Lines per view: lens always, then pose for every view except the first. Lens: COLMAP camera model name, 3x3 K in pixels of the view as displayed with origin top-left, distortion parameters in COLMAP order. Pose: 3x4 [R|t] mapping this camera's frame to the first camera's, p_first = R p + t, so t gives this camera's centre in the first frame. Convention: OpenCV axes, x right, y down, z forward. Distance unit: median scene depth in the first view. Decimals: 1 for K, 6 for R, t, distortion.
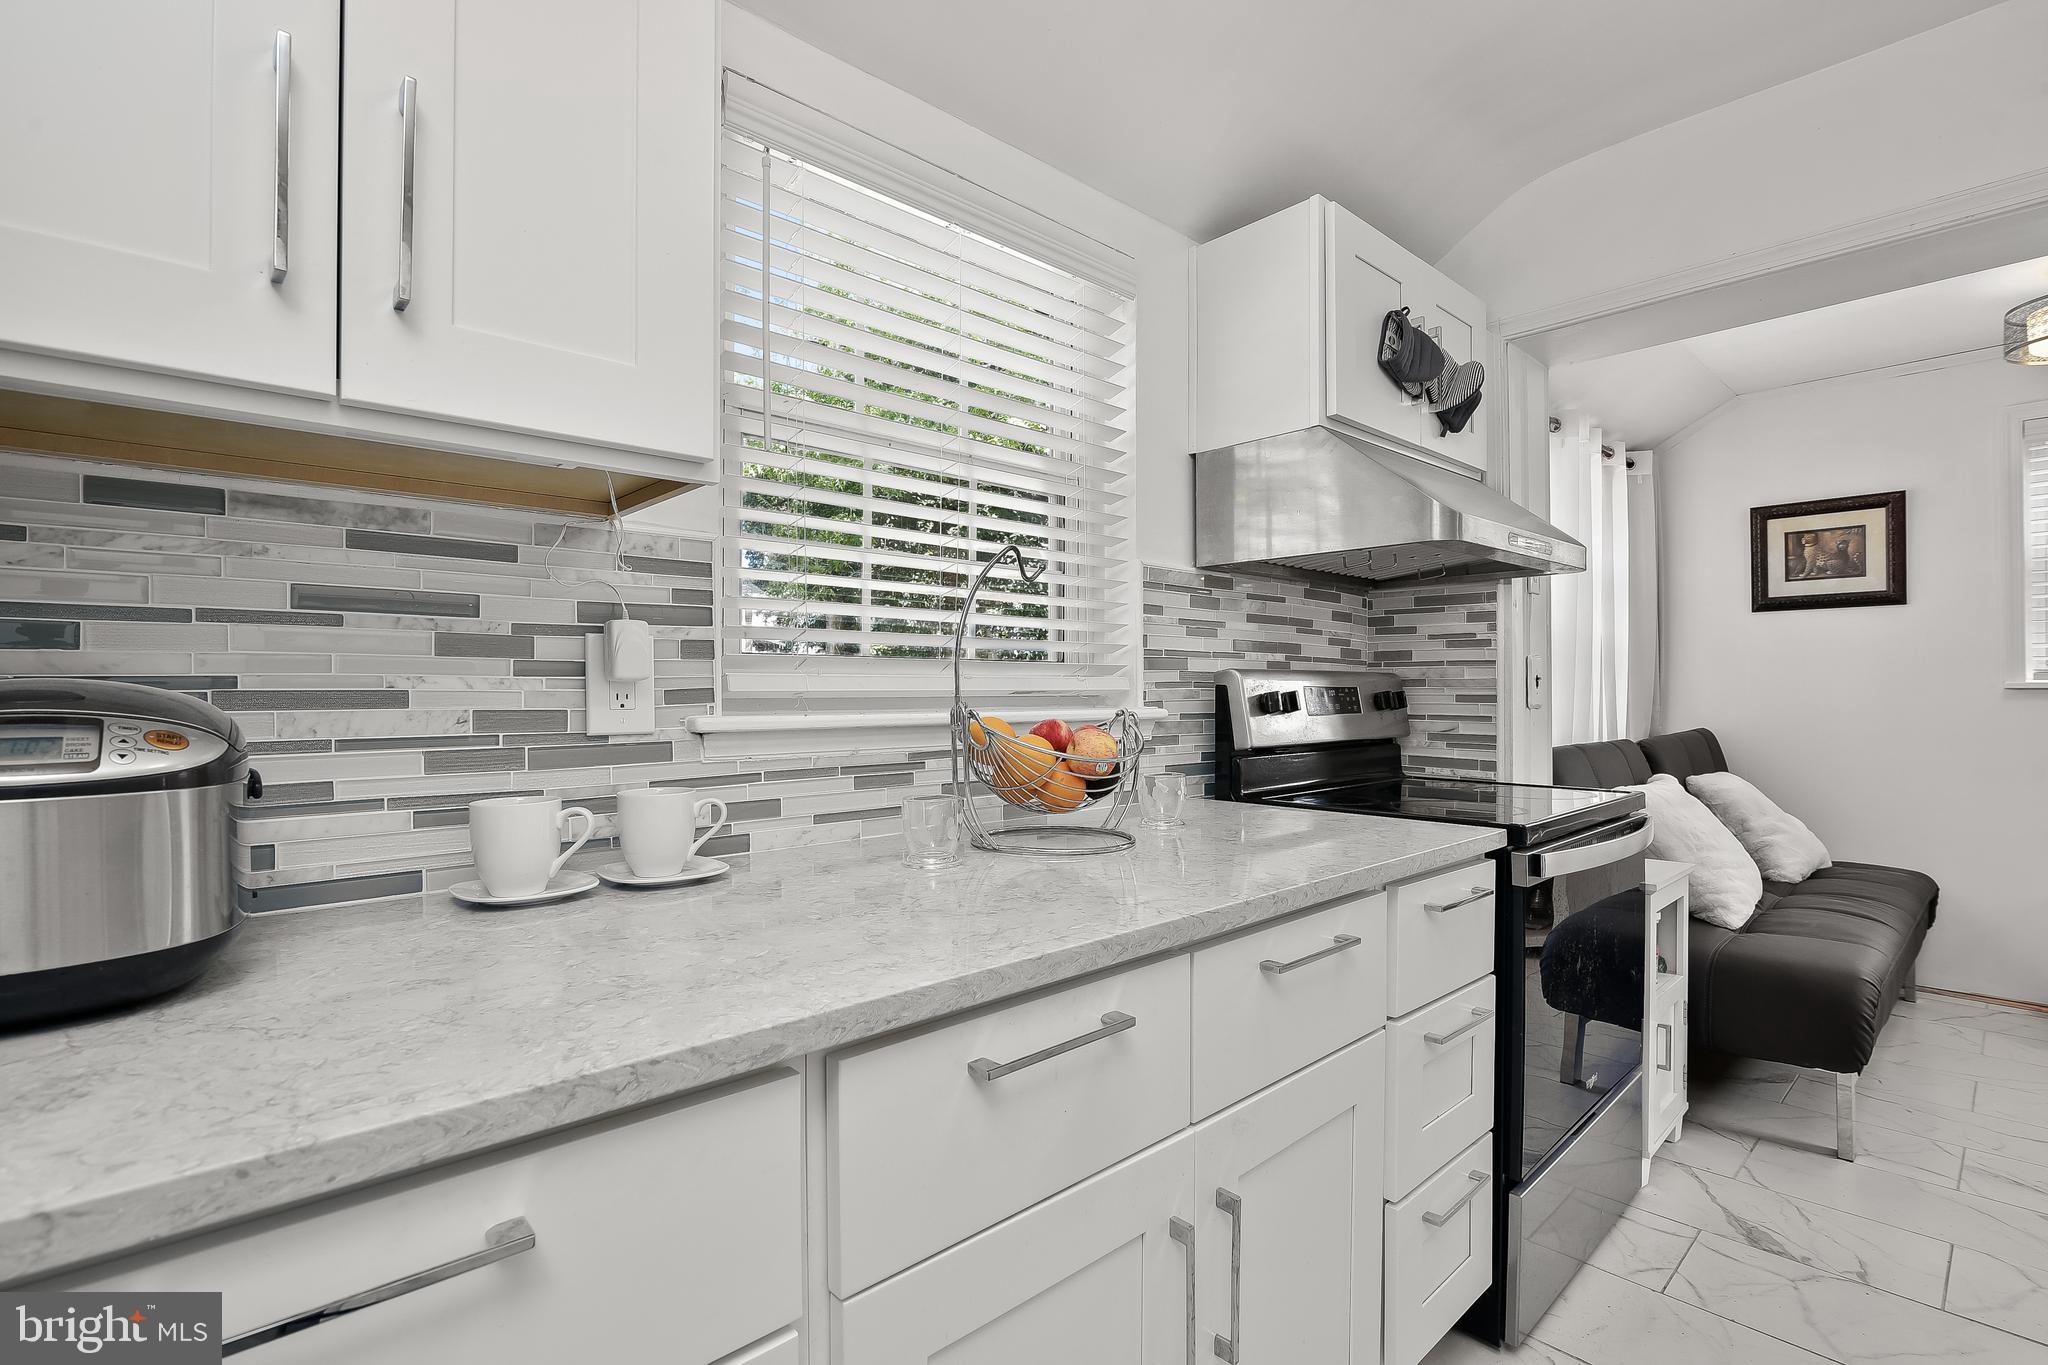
lens RADIAL K [[943.0, 0, 1025.6], [0, 943.0, 695.1], [0, 0, 1]] dist [-0.019575, 0.001121]
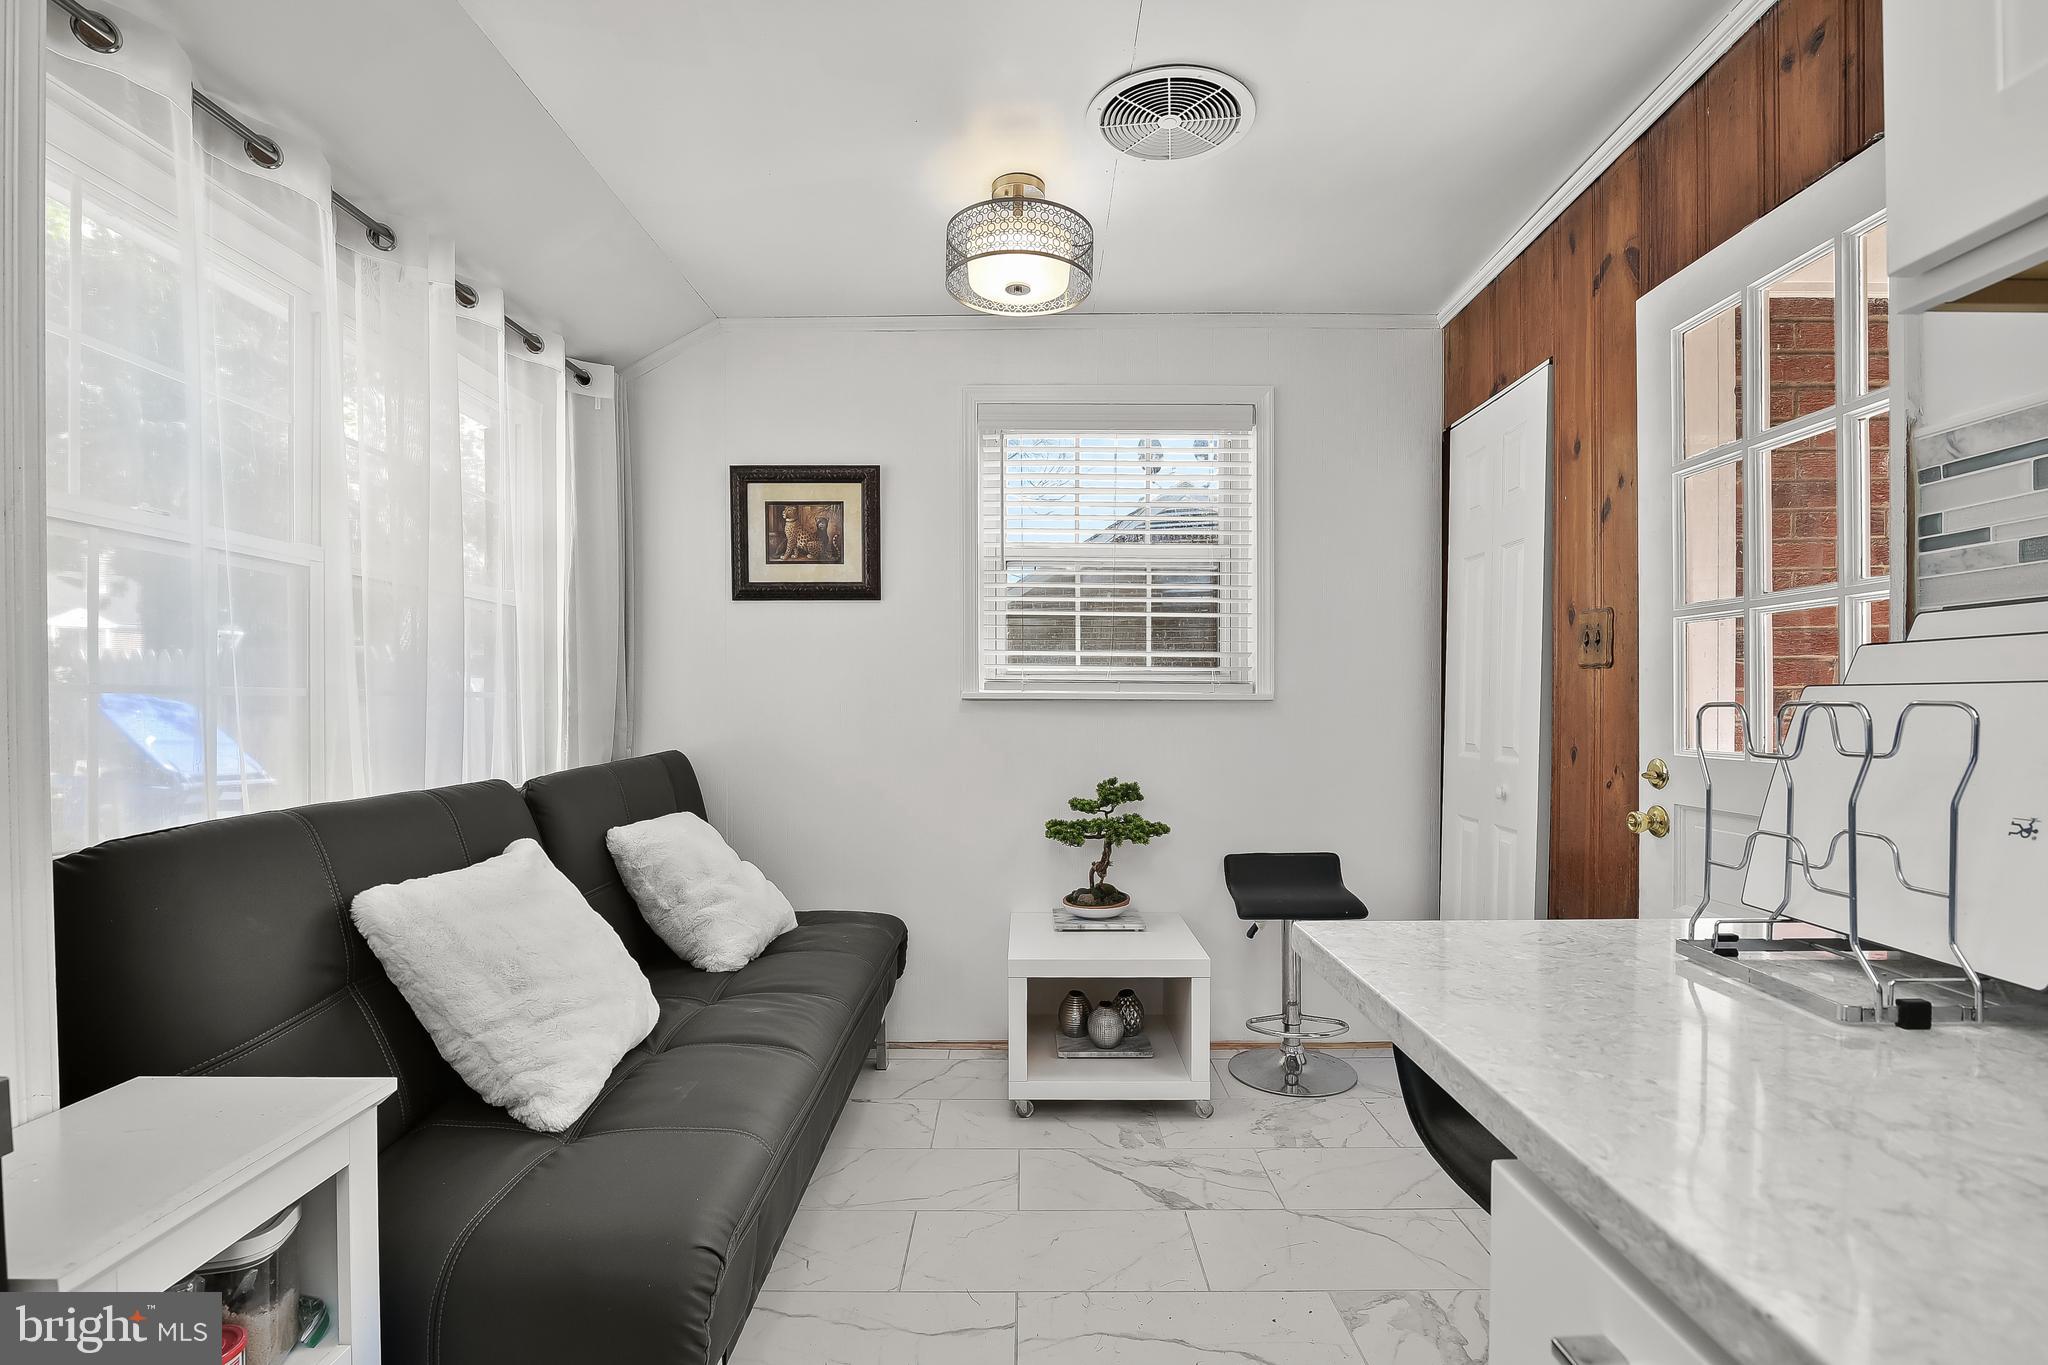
lens RADIAL K [[947.1, 0, 1022.3], [0, 947.1, 711.3], [0, 0, 1]] dist [-0.019777, 0.000989]
pose [[0.678597, -0.005025, 0.734493, 0.595638], [-0.000293, 0.999975, 0.007112, -0.002368], [-0.734511, -0.005041, 0.678579, 0.466688]]
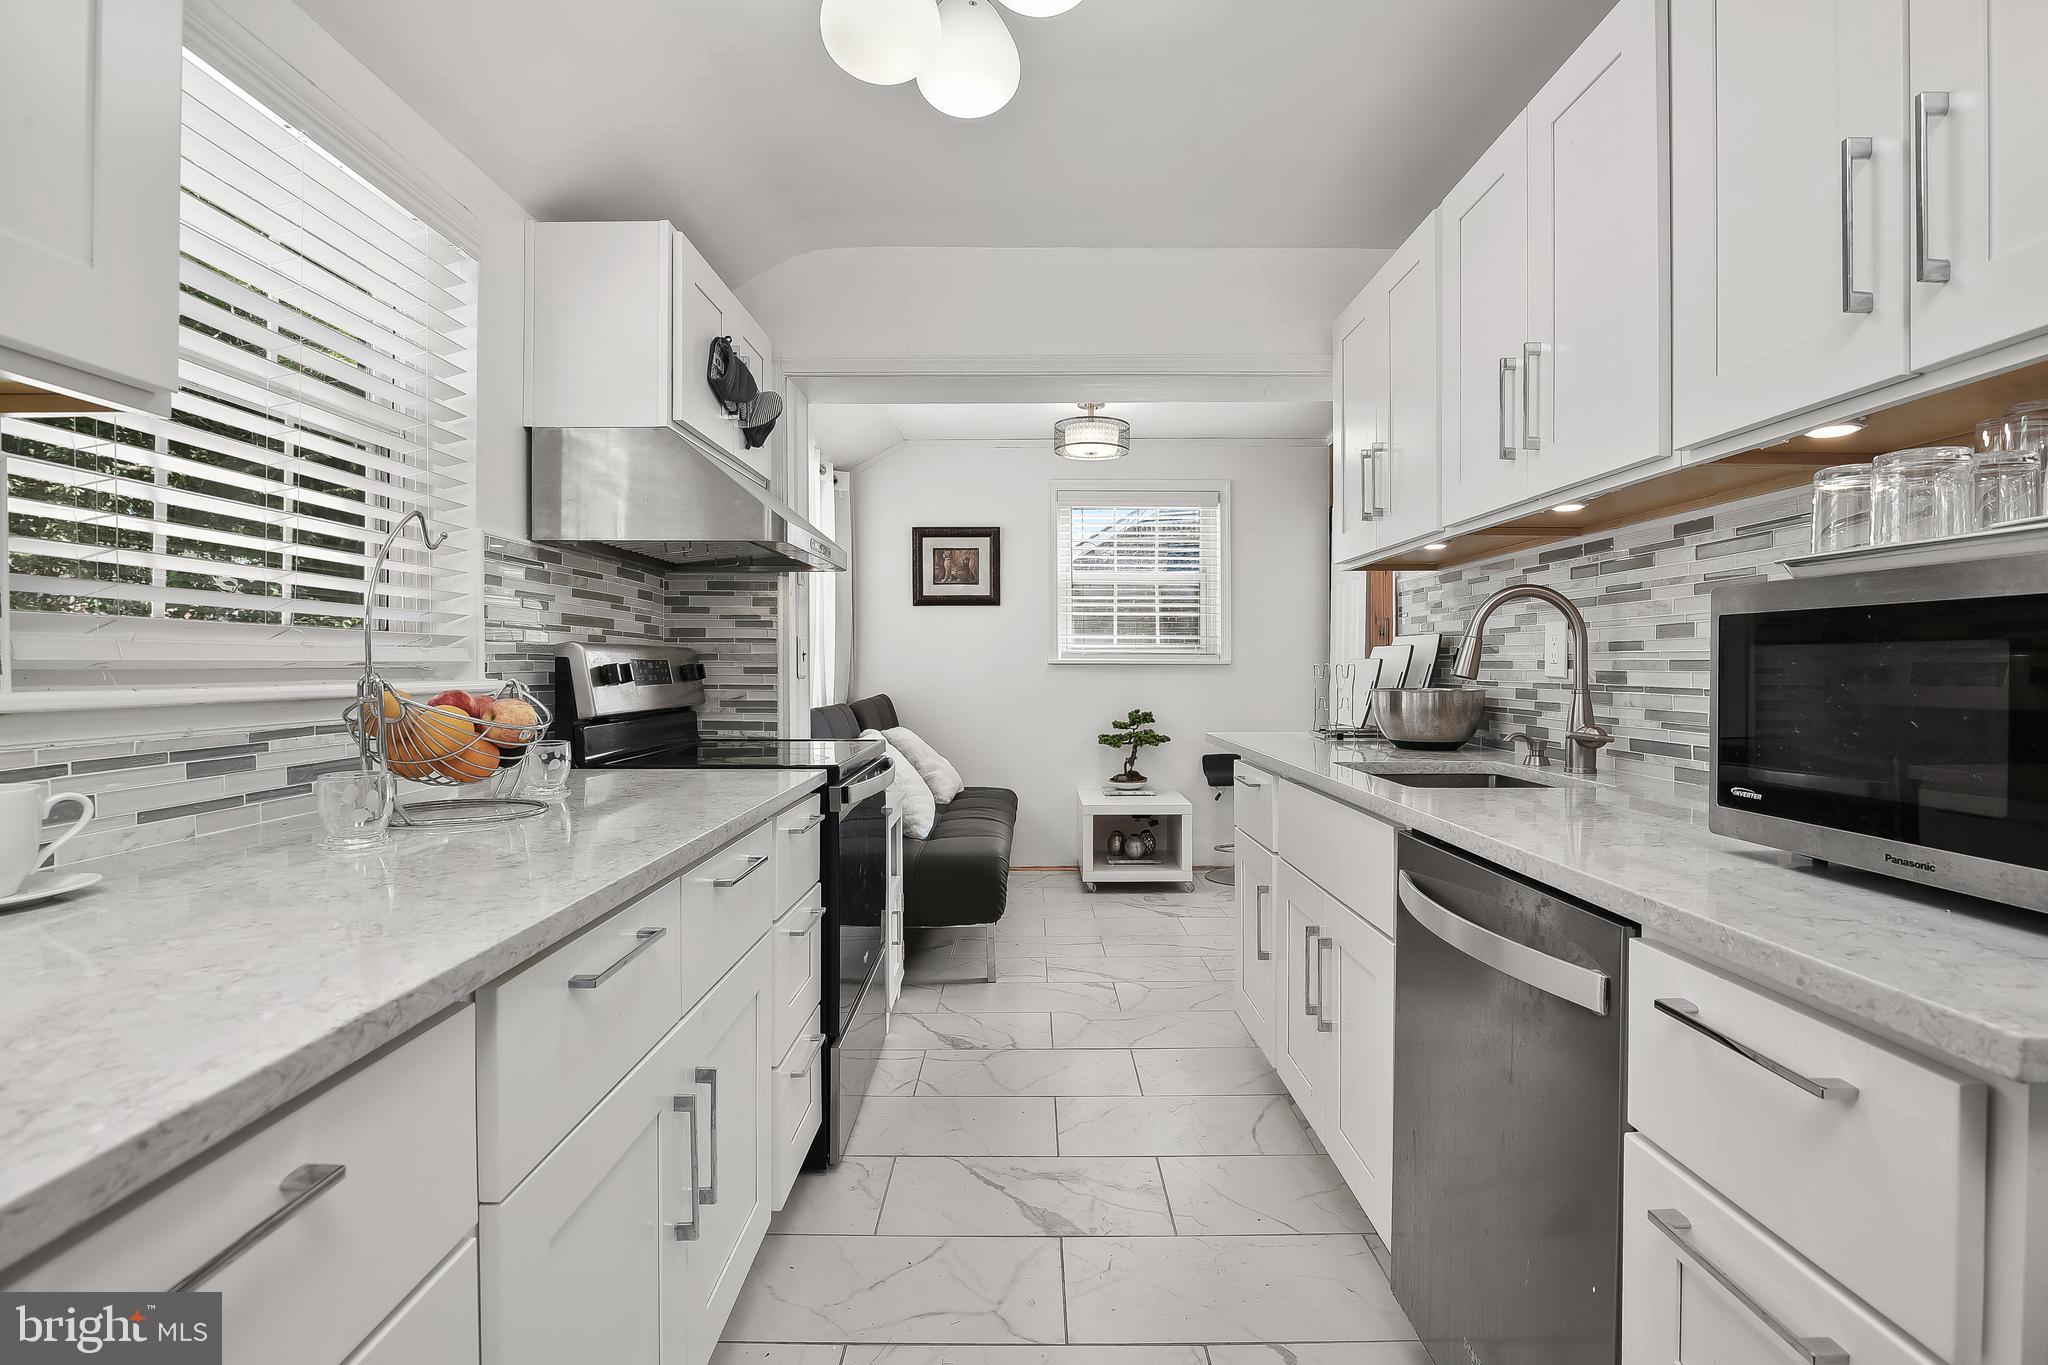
lens RADIAL K [[956.8, 0, 1033.2], [0, 956.8, 672.4], [0, 0, 1]] dist [-0.022125, 0.000777]
pose [[0.673534, -0.003490, 0.739148, -0.183079], [0.001957, 0.999994, 0.002939, 0.003359], [-0.739154, -0.000533, 0.673537, -0.070456]]
